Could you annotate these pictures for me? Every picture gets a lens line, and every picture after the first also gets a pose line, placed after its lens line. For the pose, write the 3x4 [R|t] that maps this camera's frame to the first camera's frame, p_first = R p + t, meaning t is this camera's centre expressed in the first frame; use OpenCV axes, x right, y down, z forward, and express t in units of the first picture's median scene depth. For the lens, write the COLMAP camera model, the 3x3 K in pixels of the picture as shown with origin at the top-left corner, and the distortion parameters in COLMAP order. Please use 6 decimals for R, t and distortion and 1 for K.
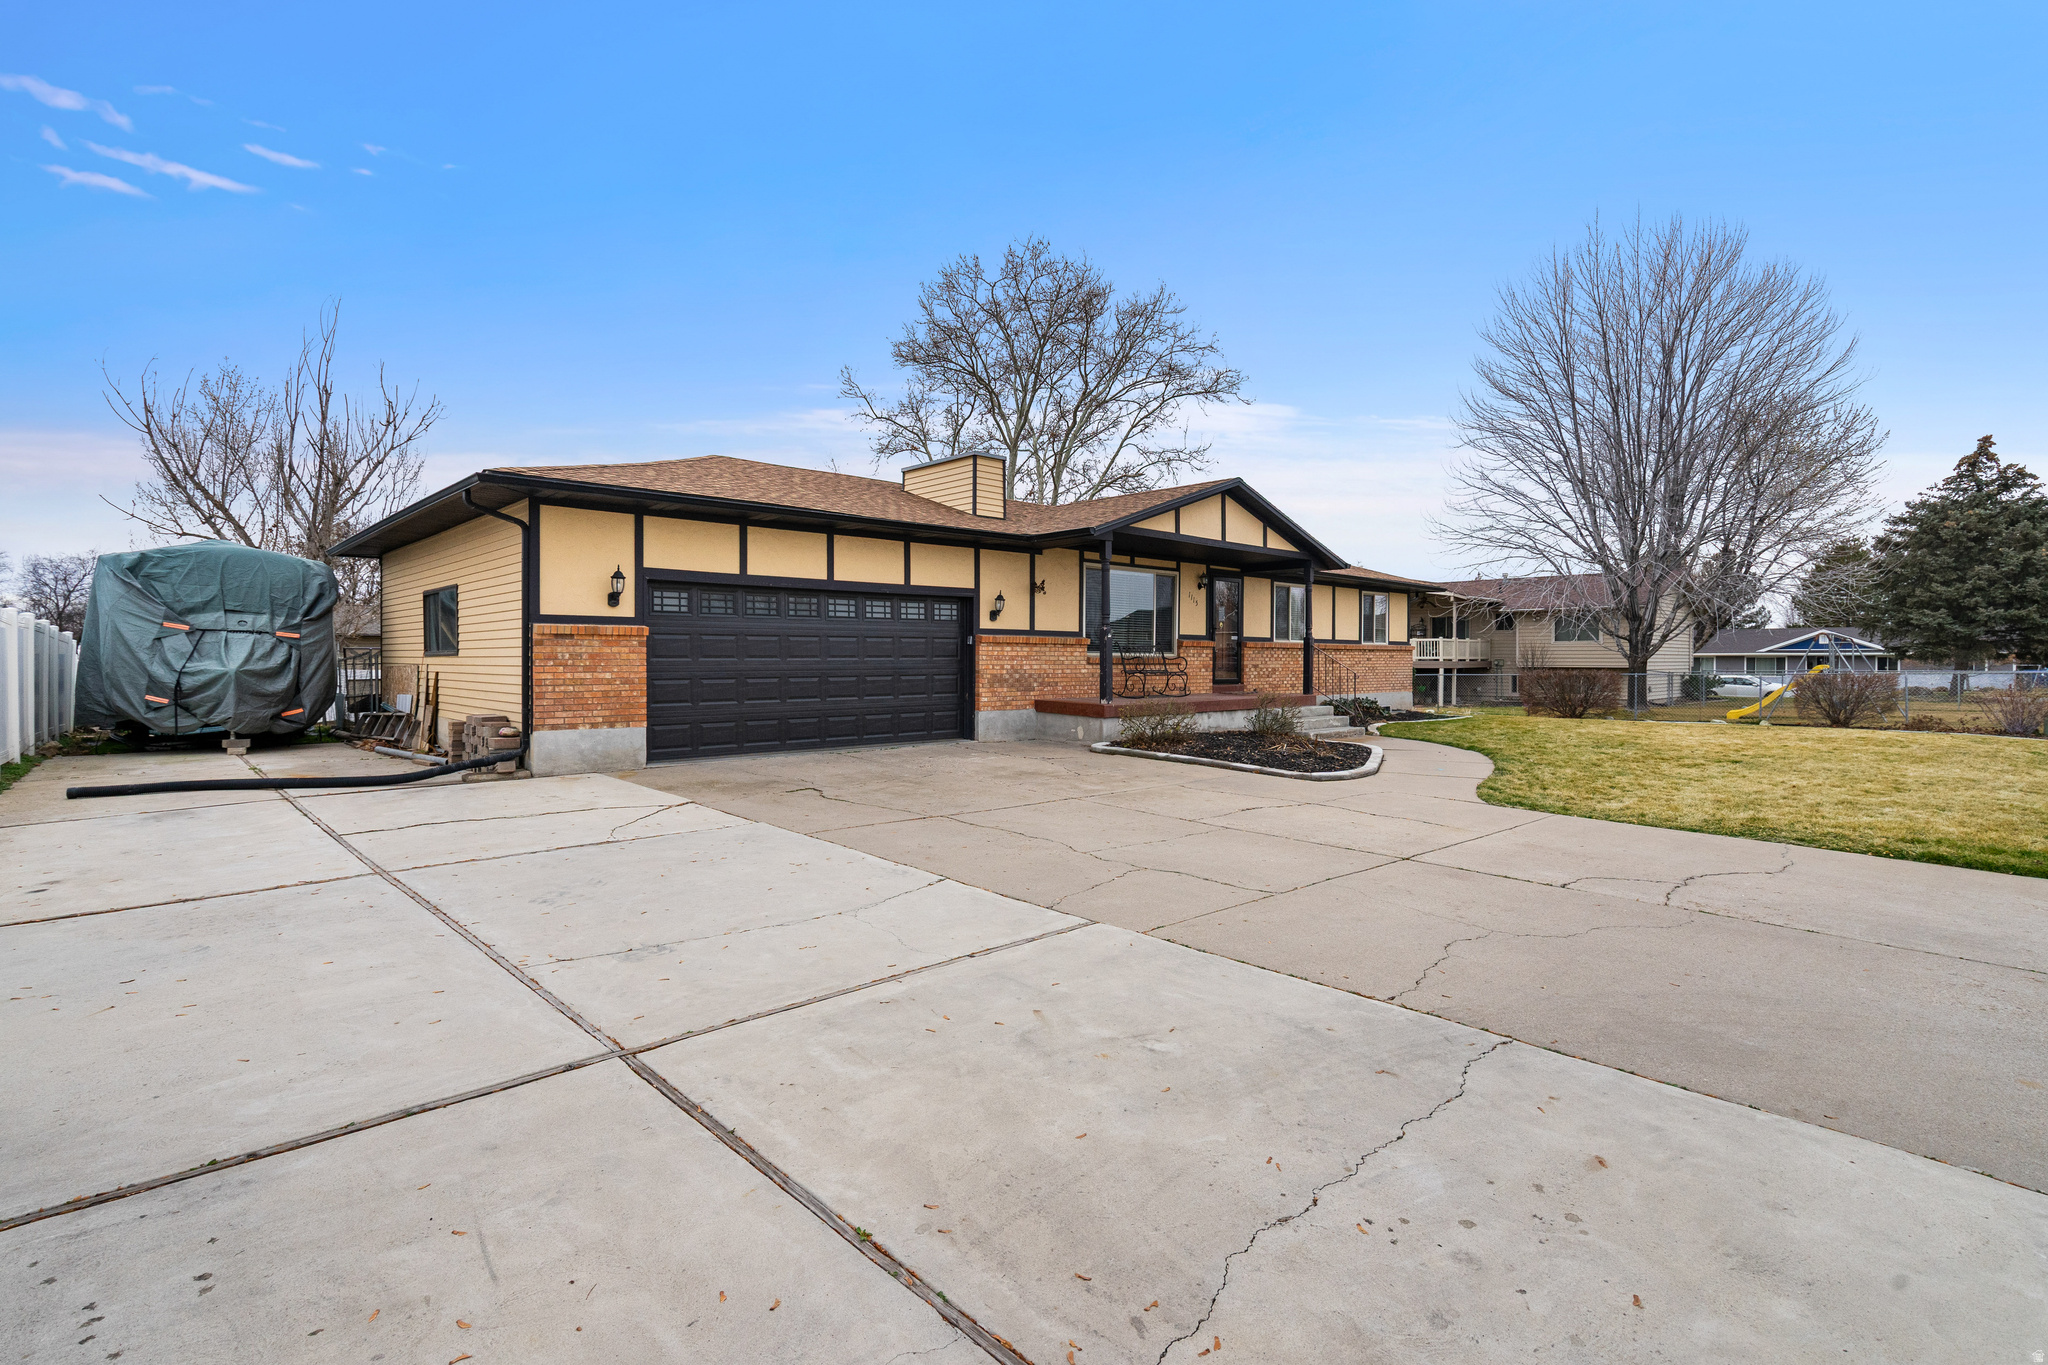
lens RADIAL K [[1000.4, 0, 1017.9], [0, 1000.4, 685.0], [0, 0, 1]] dist [-0.001324, -0.000007]
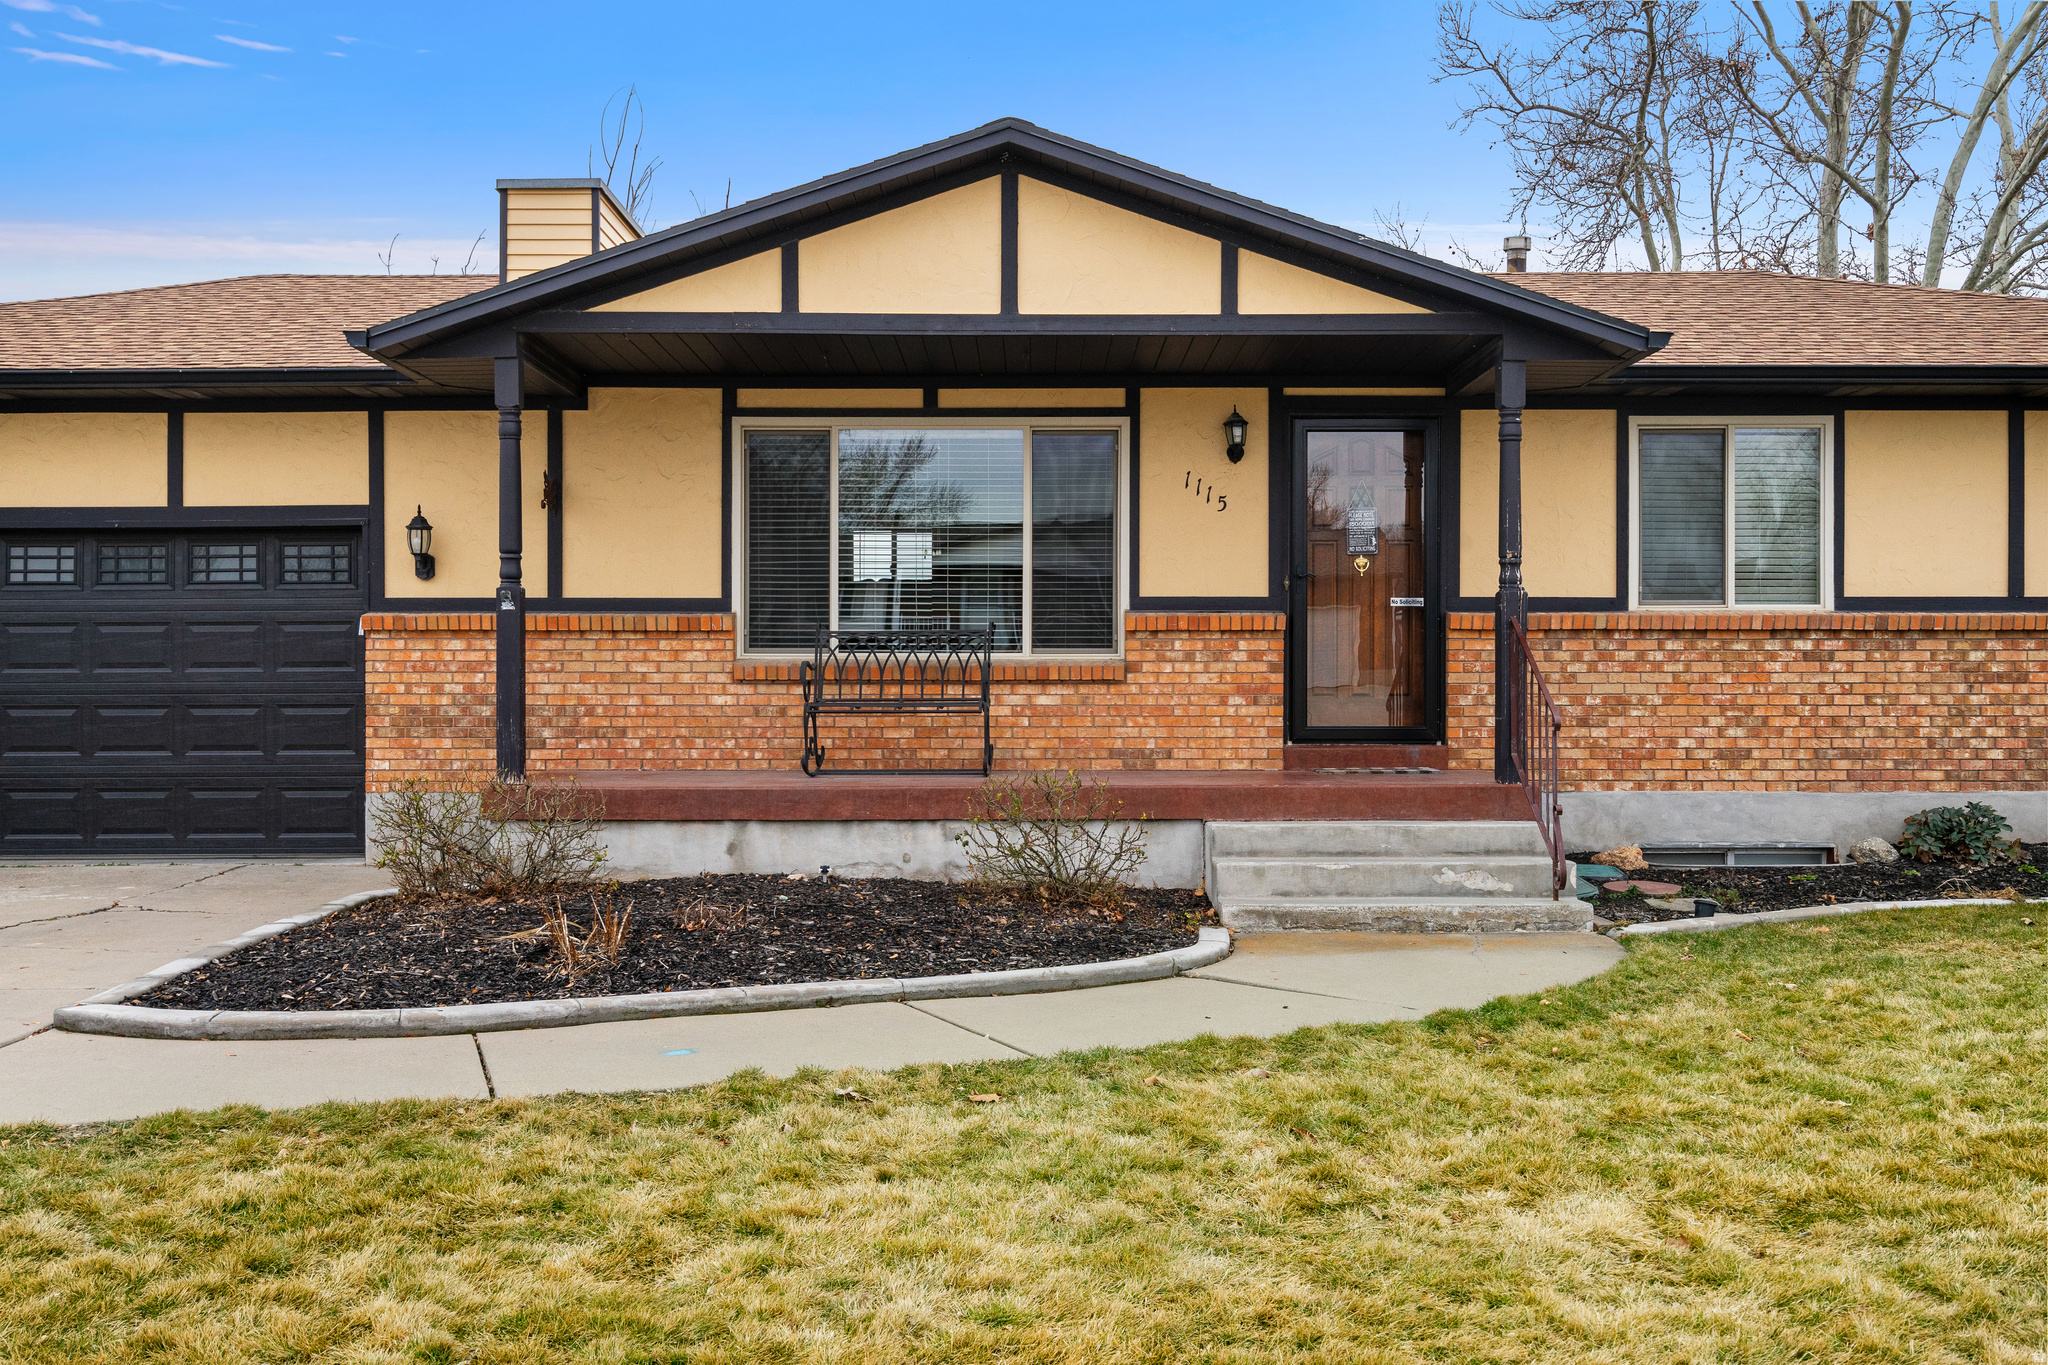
lens RADIAL K [[1776.3, 0, 1030.7], [0, 1776.3, 670.6], [0, 0, 1]] dist [0.005056, 0.005834]
pose [[0.722613, -0.002409, -0.691249, 0.667007], [-0.015554, 0.999684, -0.019744, -0.014157], [0.691078, 0.025018, 0.722347, 0.626817]]
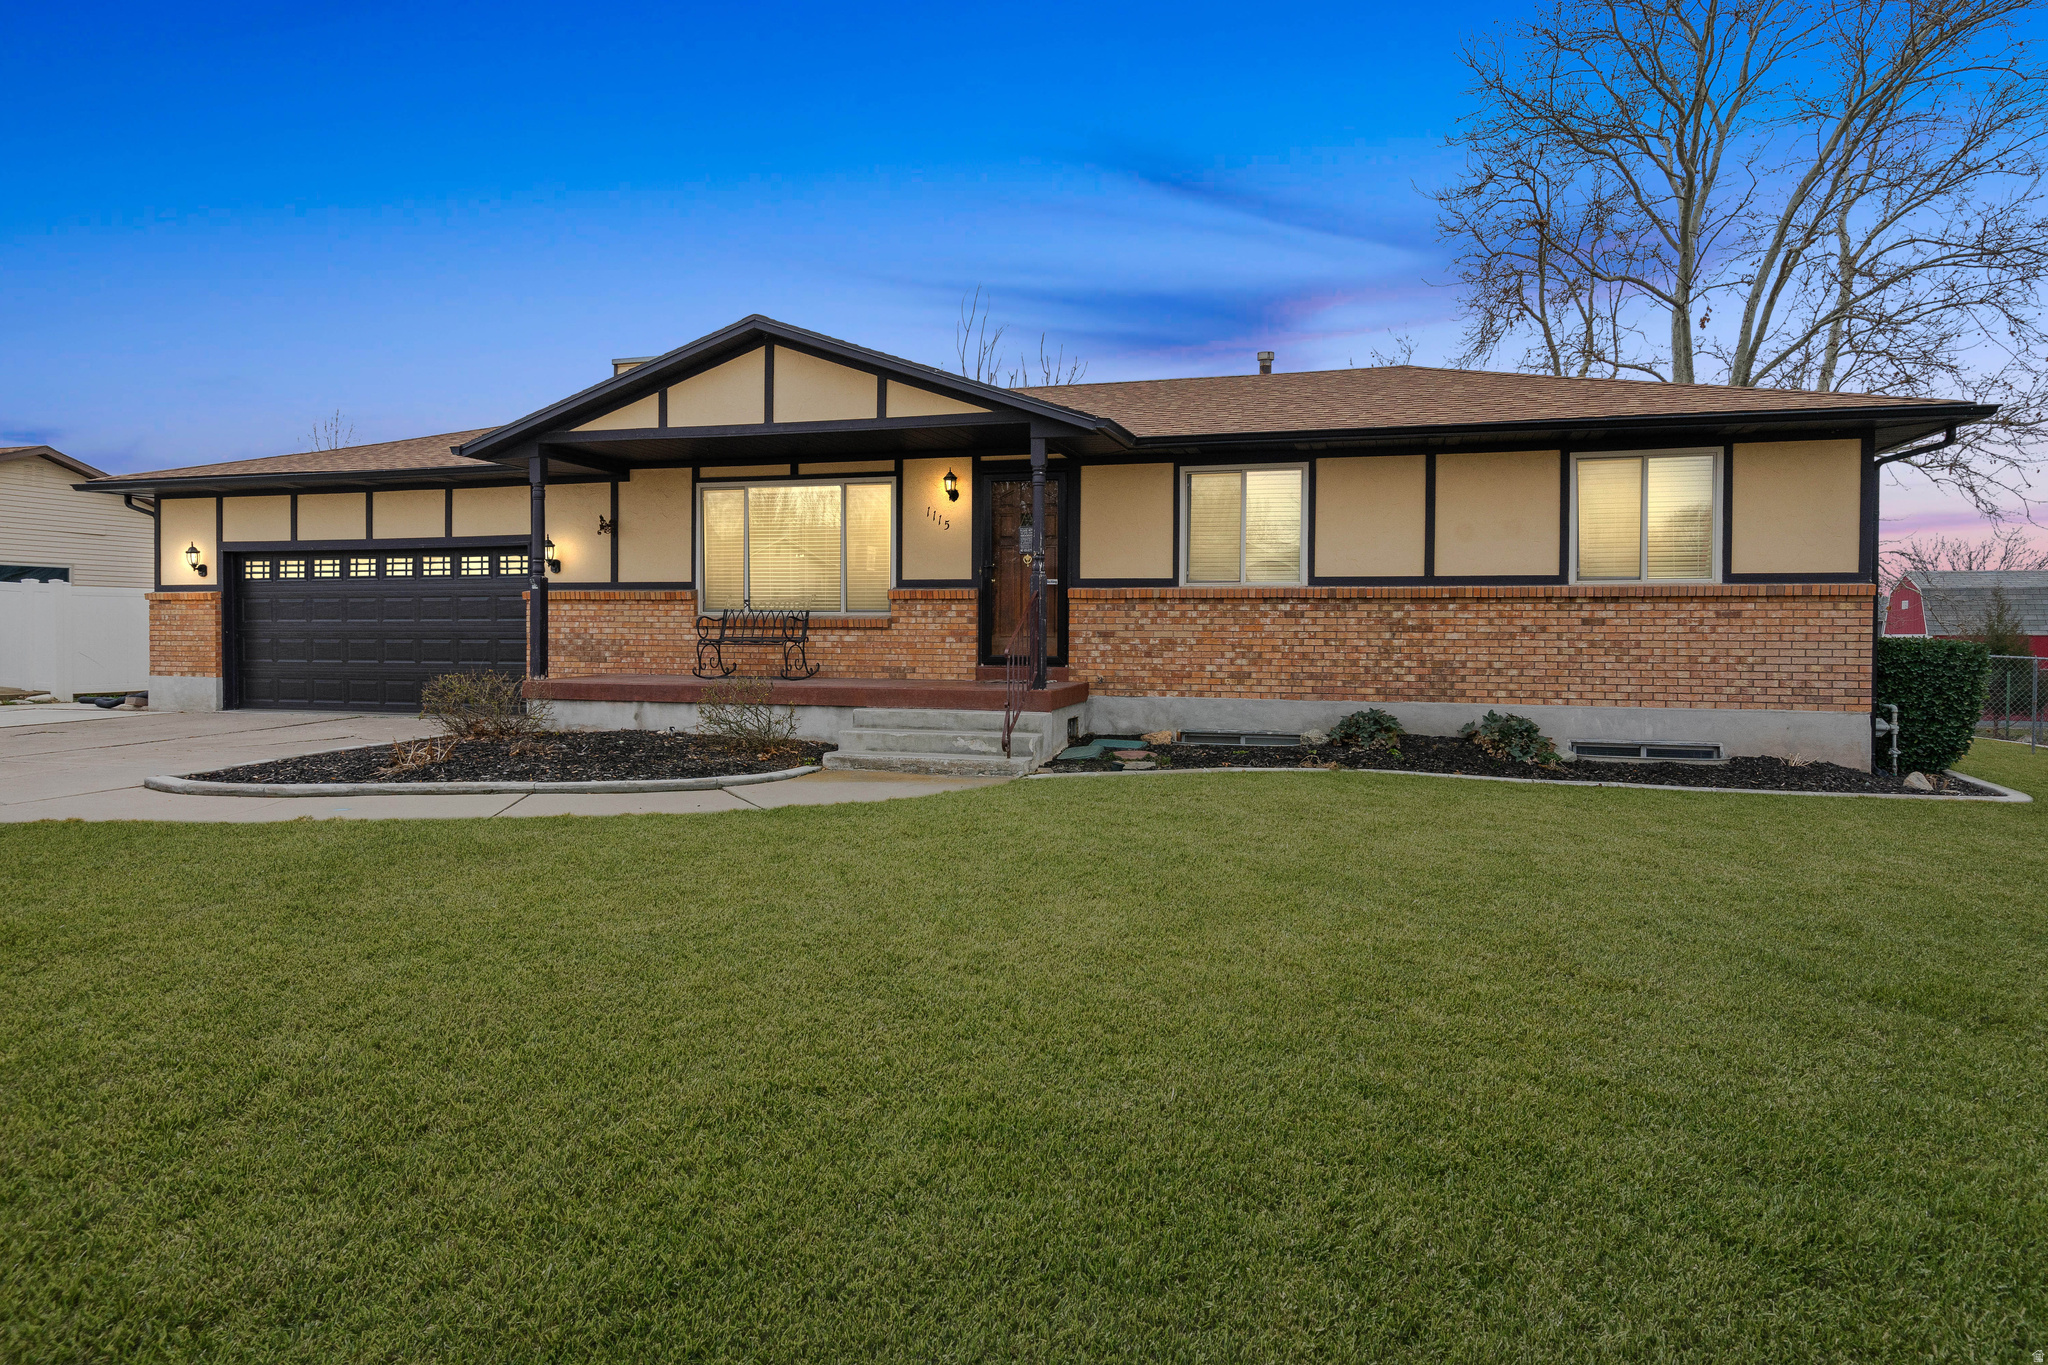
lens RADIAL K [[1079.5, 0, 1016.0], [0, 1079.5, 633.1], [0, 0, 1]] dist [0.006706, 0.000191]
pose [[0.519446, 0.008113, -0.854465, 0.900946], [-0.023656, 0.999708, -0.004889, -0.019608], [0.854176, 0.022753, 0.519486, 0.856891]]
